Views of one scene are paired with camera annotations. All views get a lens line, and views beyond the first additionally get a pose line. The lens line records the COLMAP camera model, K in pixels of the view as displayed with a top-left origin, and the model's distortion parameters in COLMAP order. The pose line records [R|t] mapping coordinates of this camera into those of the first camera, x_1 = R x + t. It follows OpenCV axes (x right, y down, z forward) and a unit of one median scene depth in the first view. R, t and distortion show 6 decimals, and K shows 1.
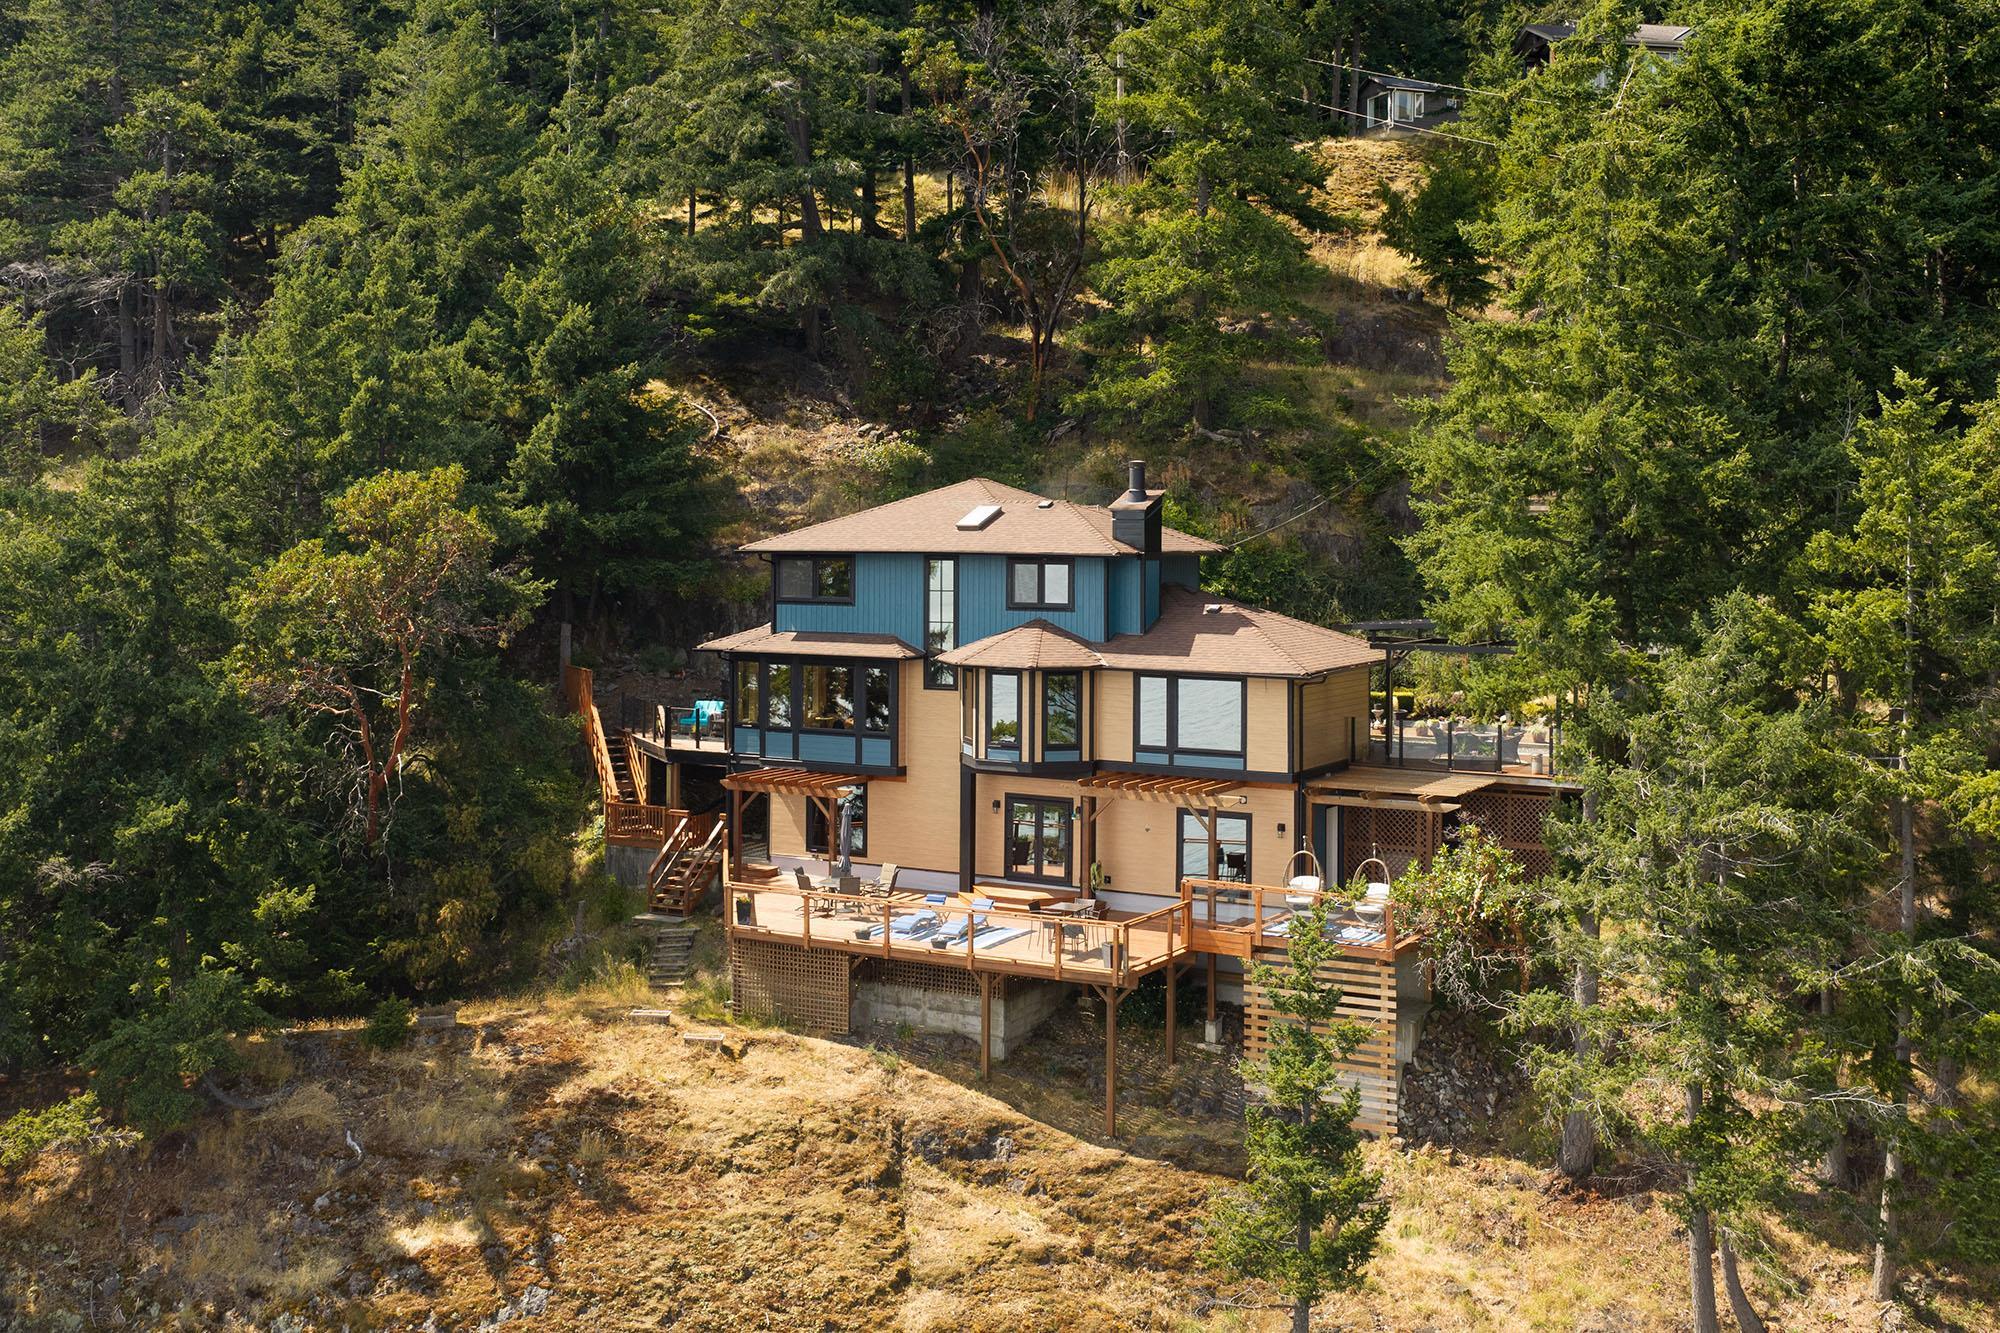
lens RADIAL K [[2159.8, 0, 930.8], [0, 2159.8, 521.0], [0, 0, 1]] dist [0.012696, 0.000000]
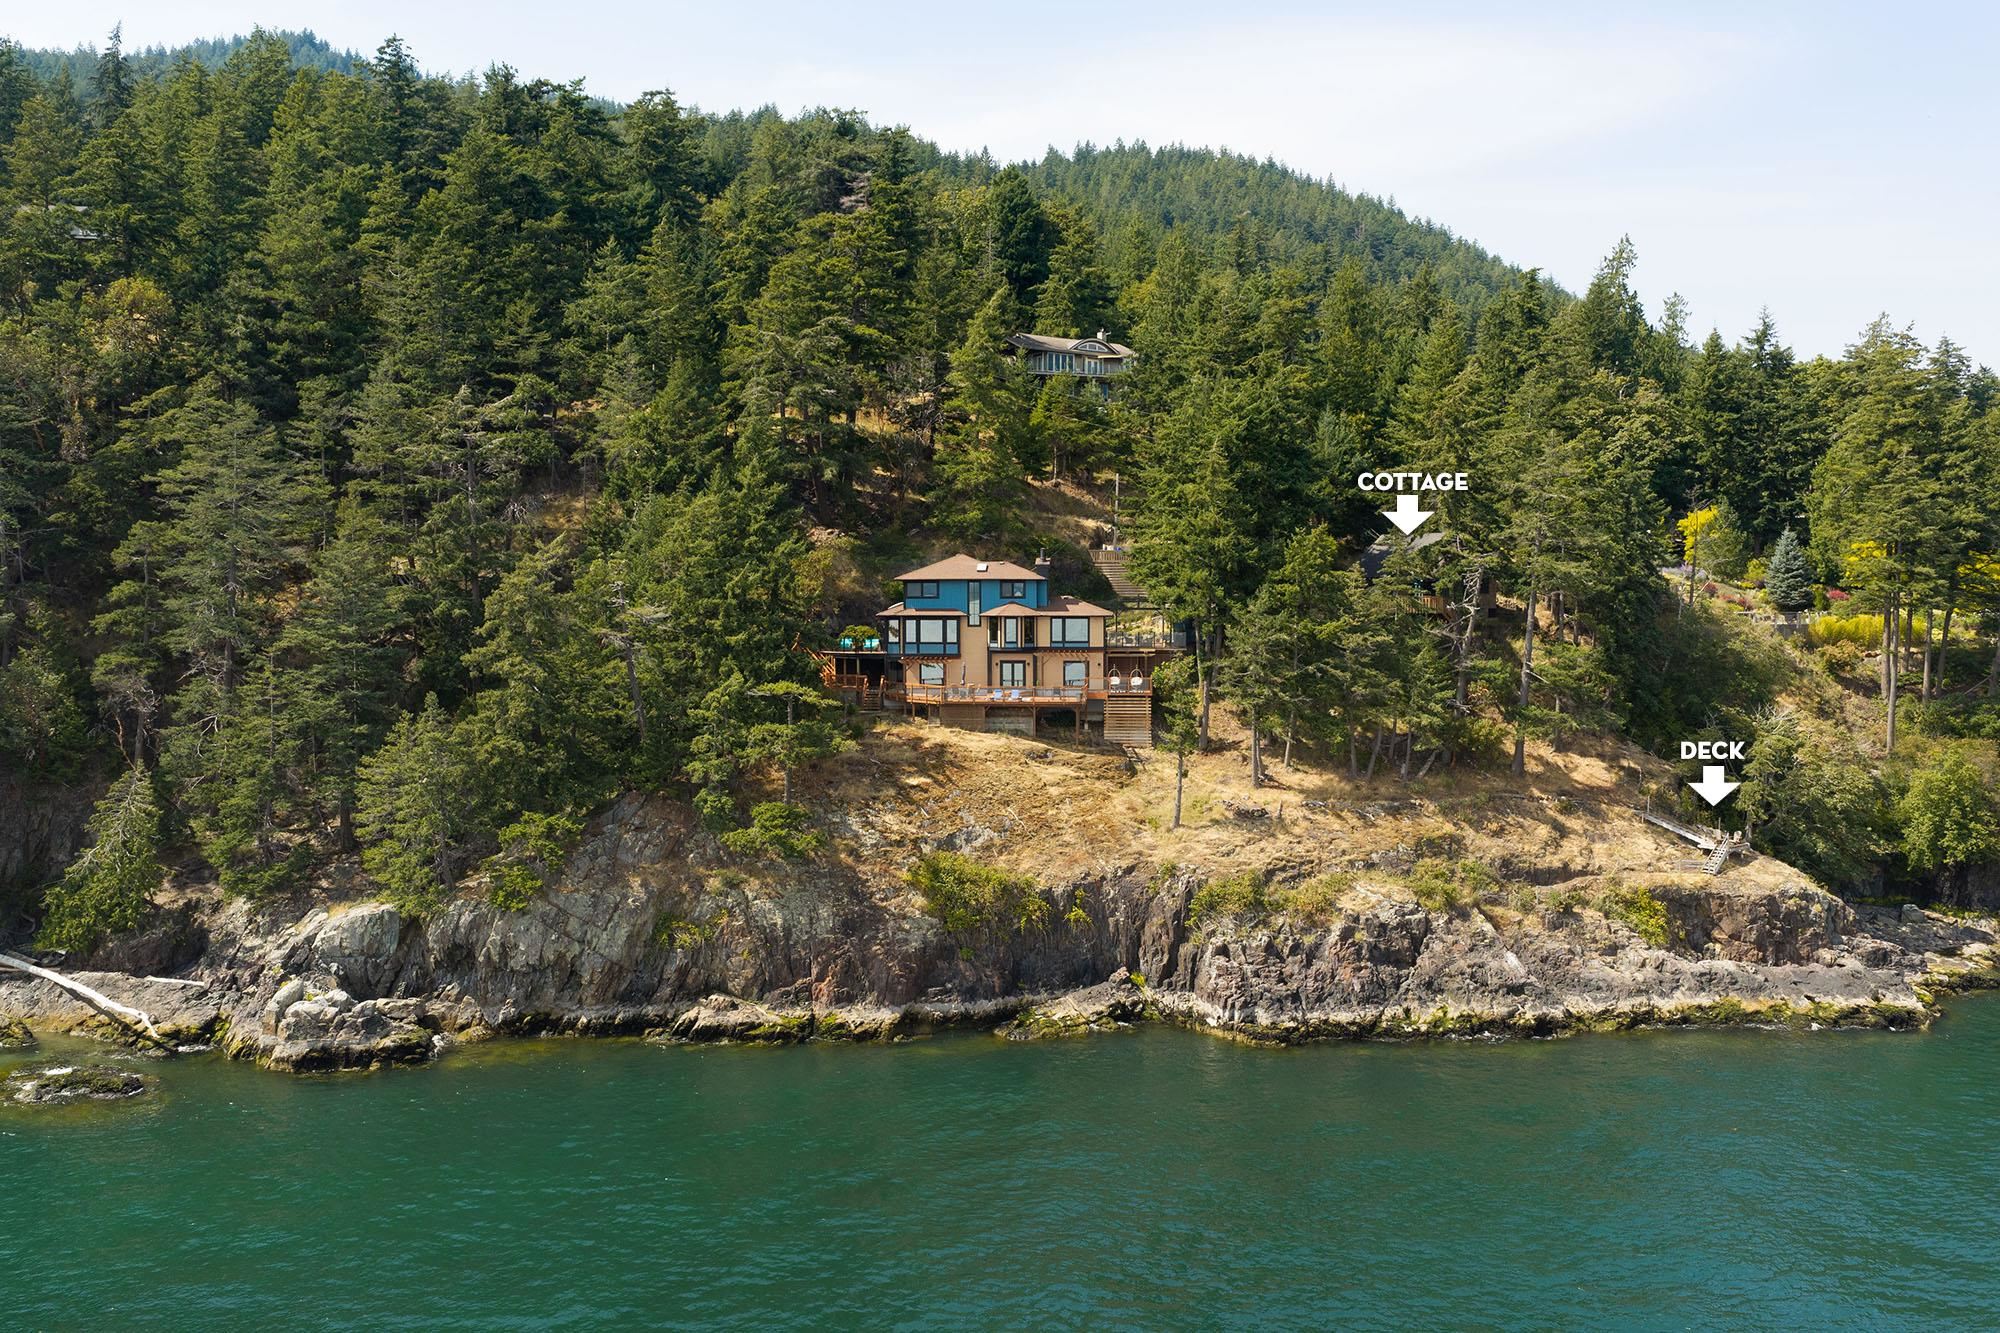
lens RADIAL K [[1714.5, 0, 998.9], [0, 1714.5, 658.3], [0, 0, 1]] dist [0.013086, -0.008976]
pose [[0.907061, -0.022407, 0.420402, -0.934481], [0.004027, 0.998999, 0.044557, 0.017879], [-0.420980, -0.038723, 0.906243, -1.107854]]
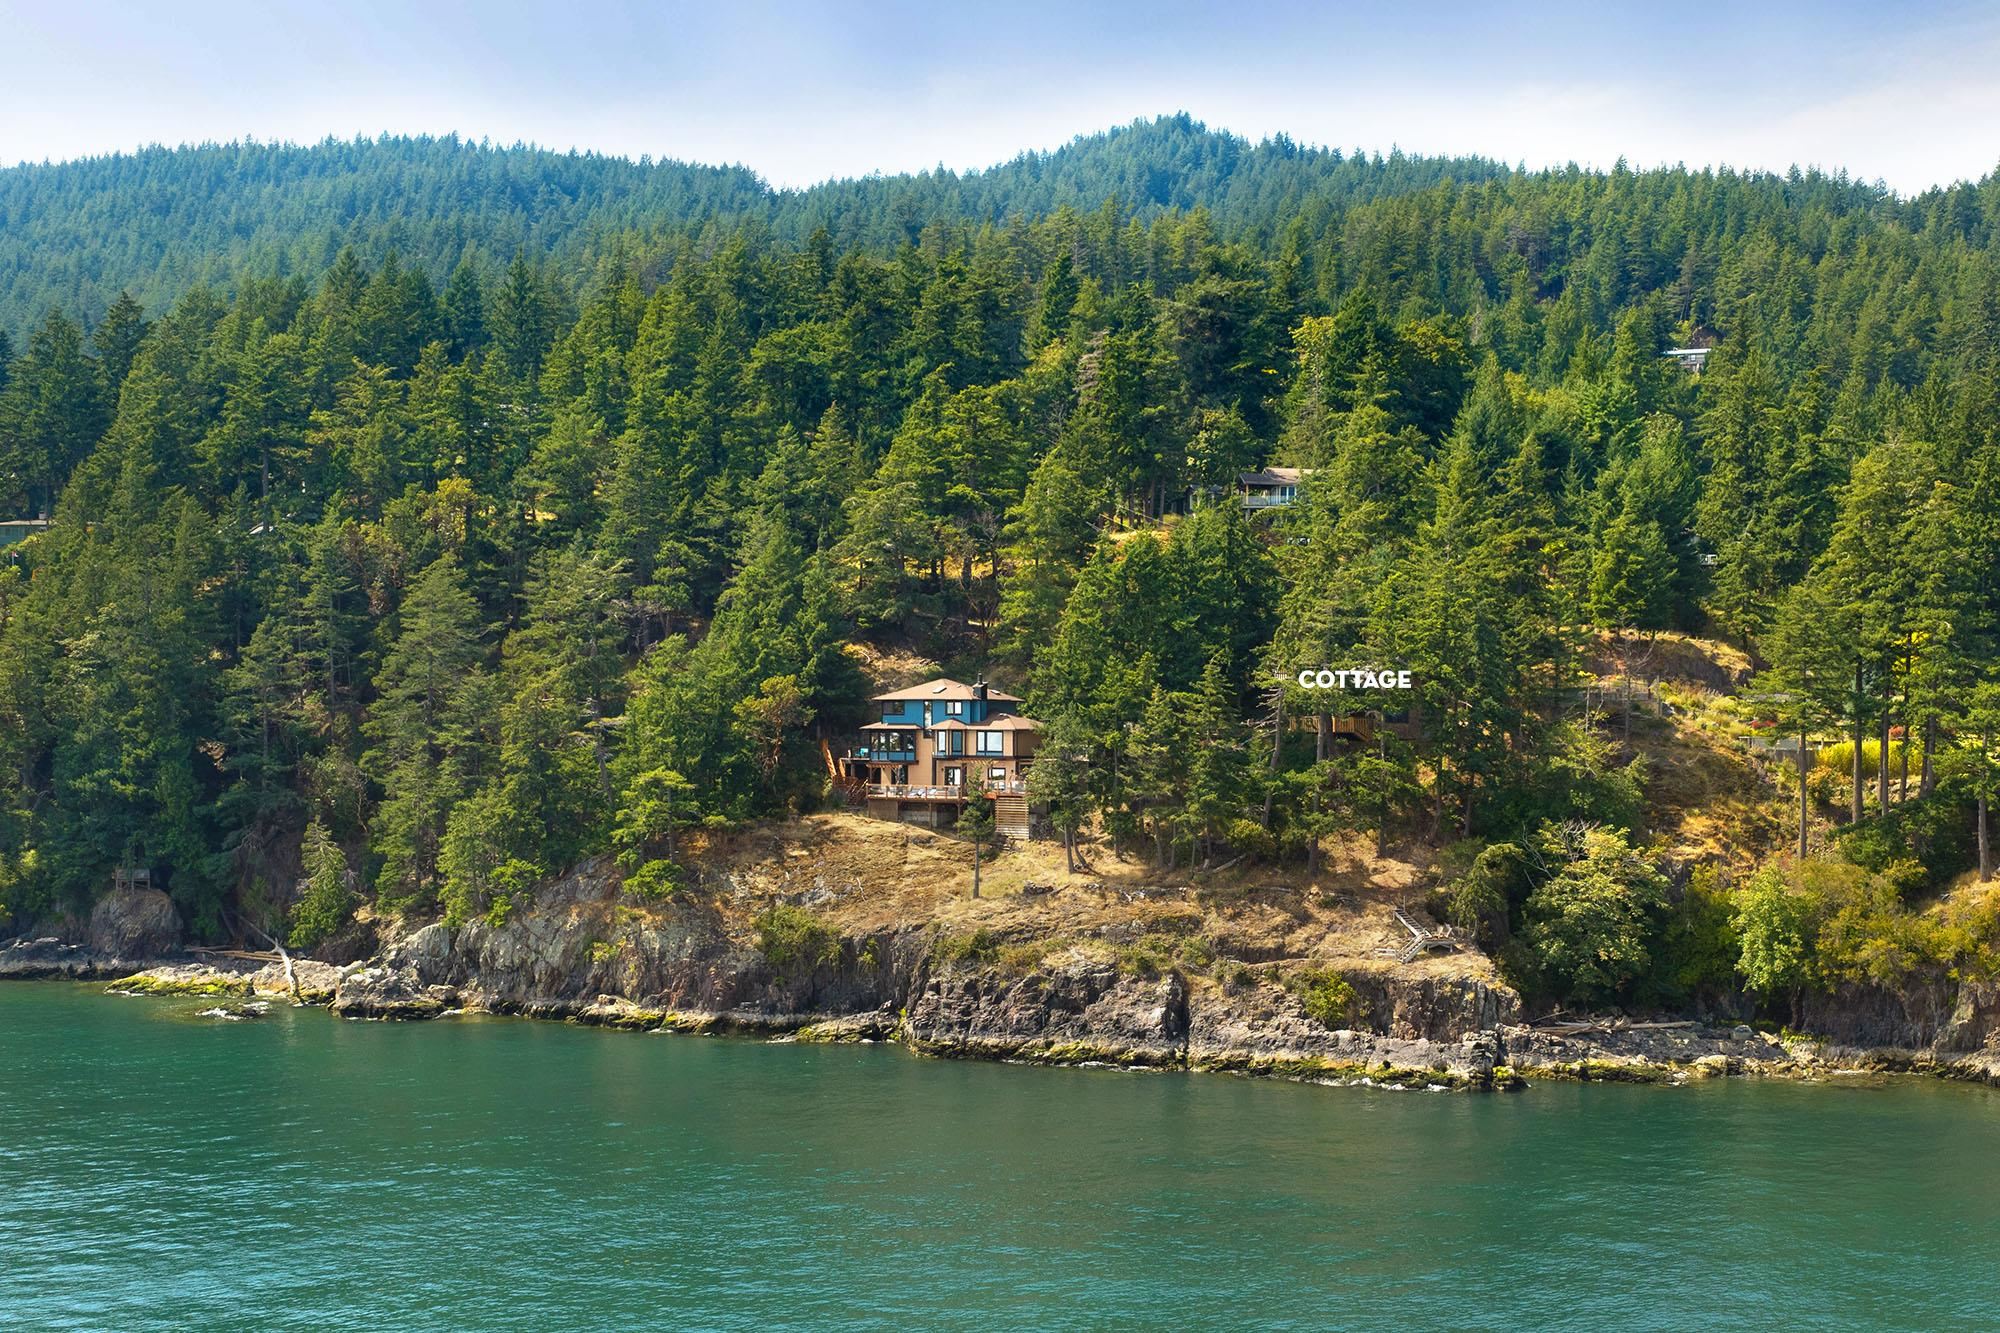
lens RADIAL K [[2159.8, 0, 1003.1], [0, 2159.8, 673.1], [0, 0, 1]] dist [0.012696, 0.000000]
pose [[0.998865, 0.000826, -0.047619, 0.295485], [-0.001851, 0.999768, -0.021480, 0.047004], [0.047590, 0.021544, 0.998635, -2.526976]]
